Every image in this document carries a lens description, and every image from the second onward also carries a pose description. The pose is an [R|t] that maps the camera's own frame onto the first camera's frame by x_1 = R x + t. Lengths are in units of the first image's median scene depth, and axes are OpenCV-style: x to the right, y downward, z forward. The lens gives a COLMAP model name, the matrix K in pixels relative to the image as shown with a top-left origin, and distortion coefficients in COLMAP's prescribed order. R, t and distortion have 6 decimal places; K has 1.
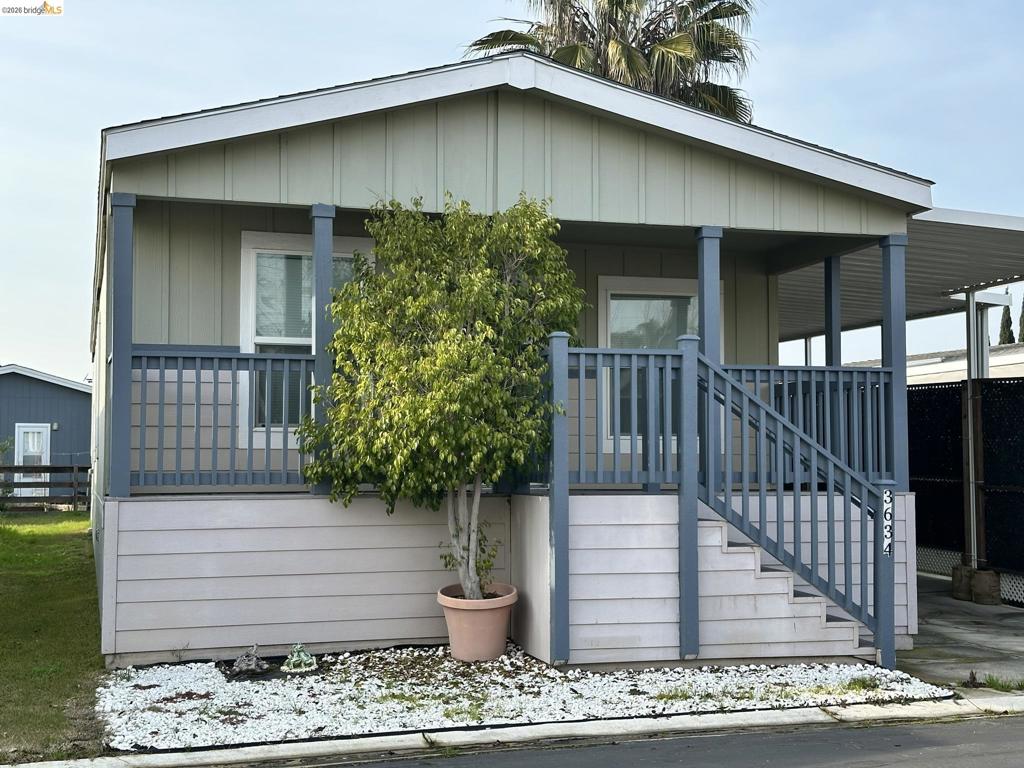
lens RADIAL K [[1421.1, 0, 512.0], [0, 1421.1, 384.0], [0, 0, 1]] dist [0.142826, -0.086378]
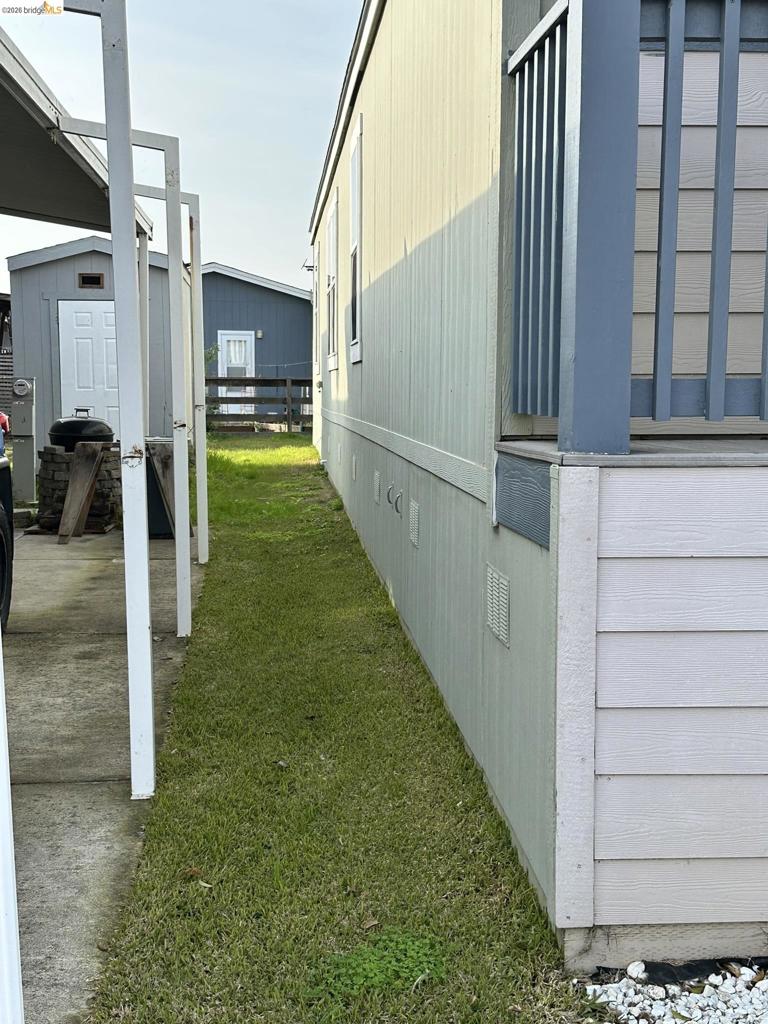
lens RADIAL K [[1421.1, 0, 384.0], [0, 1421.1, 512.0], [0, 0, 1]] dist [0.142826, -0.086378]
pose [[0.977744, 0.026468, -0.208124, -0.243358], [0.004235, 0.989318, 0.145713, 0.043493], [0.209757, -0.143352, 0.967188, 0.652556]]
